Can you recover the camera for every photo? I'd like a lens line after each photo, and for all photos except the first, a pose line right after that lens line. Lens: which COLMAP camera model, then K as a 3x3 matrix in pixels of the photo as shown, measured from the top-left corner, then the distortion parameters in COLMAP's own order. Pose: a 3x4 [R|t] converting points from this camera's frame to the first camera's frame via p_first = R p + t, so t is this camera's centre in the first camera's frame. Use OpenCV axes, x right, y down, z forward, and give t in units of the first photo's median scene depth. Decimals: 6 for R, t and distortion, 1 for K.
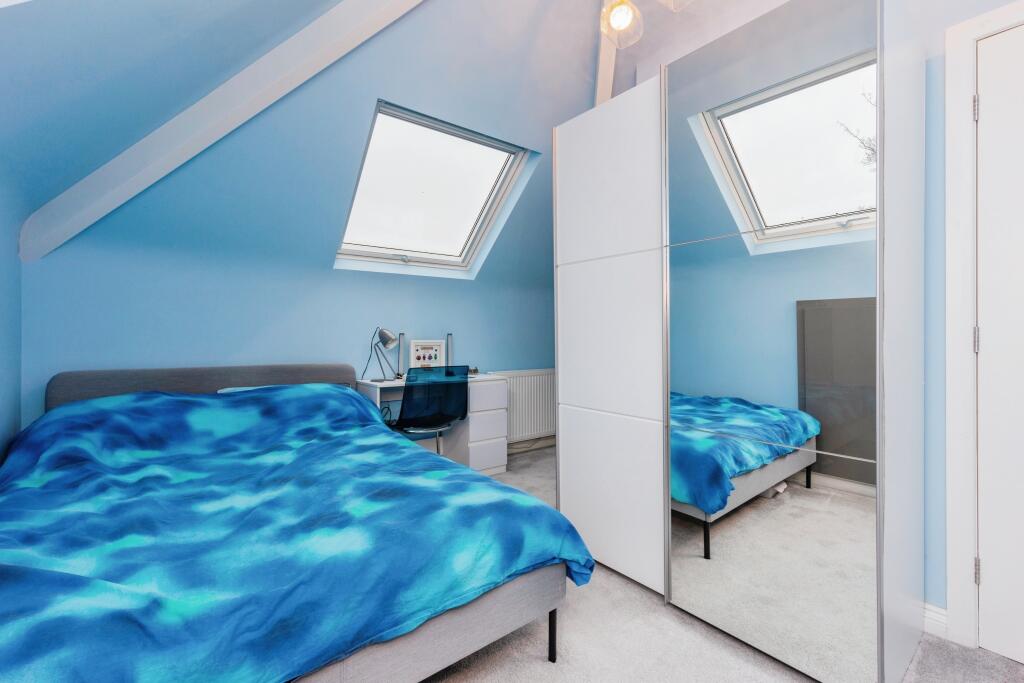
lens RADIAL K [[443.6, 0, 513.7], [0, 443.6, 337.8], [0, 0, 1]] dist [0.004379, 0.000377]
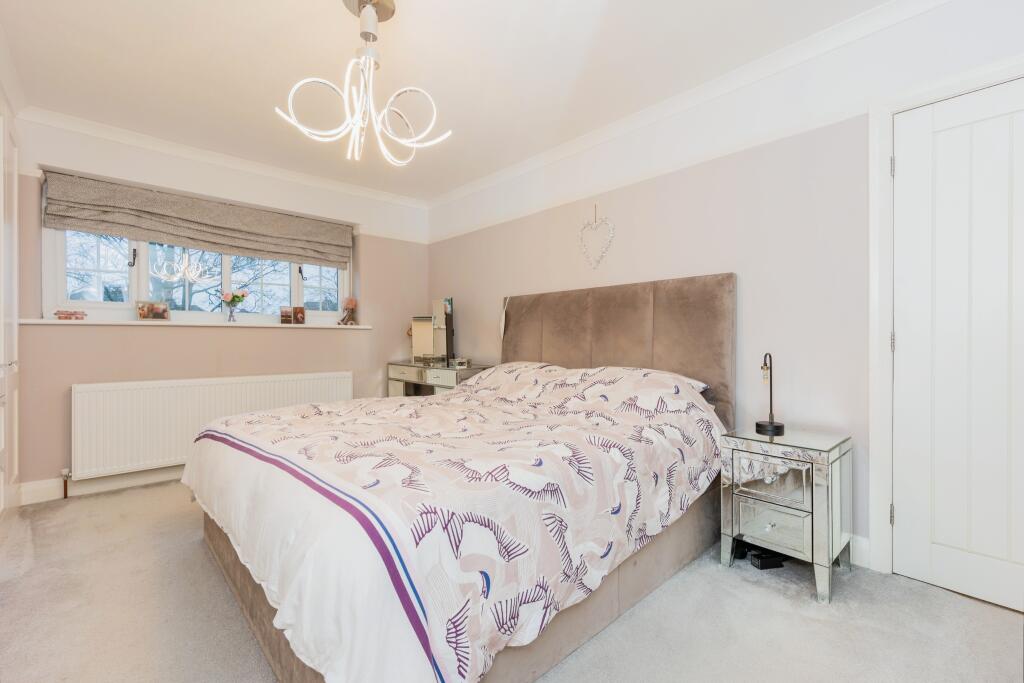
lens RADIAL K [[443.6, 0, 510.0], [0, 443.6, 340.8], [0, 0, 1]] dist [0.004379, 0.000377]
pose [[0.996210, 0.001639, 0.086961, -0.200401], [-0.001859, 0.999995, 0.002459, 0.000566], [-0.086956, -0.002611, 0.996209, -0.209937]]
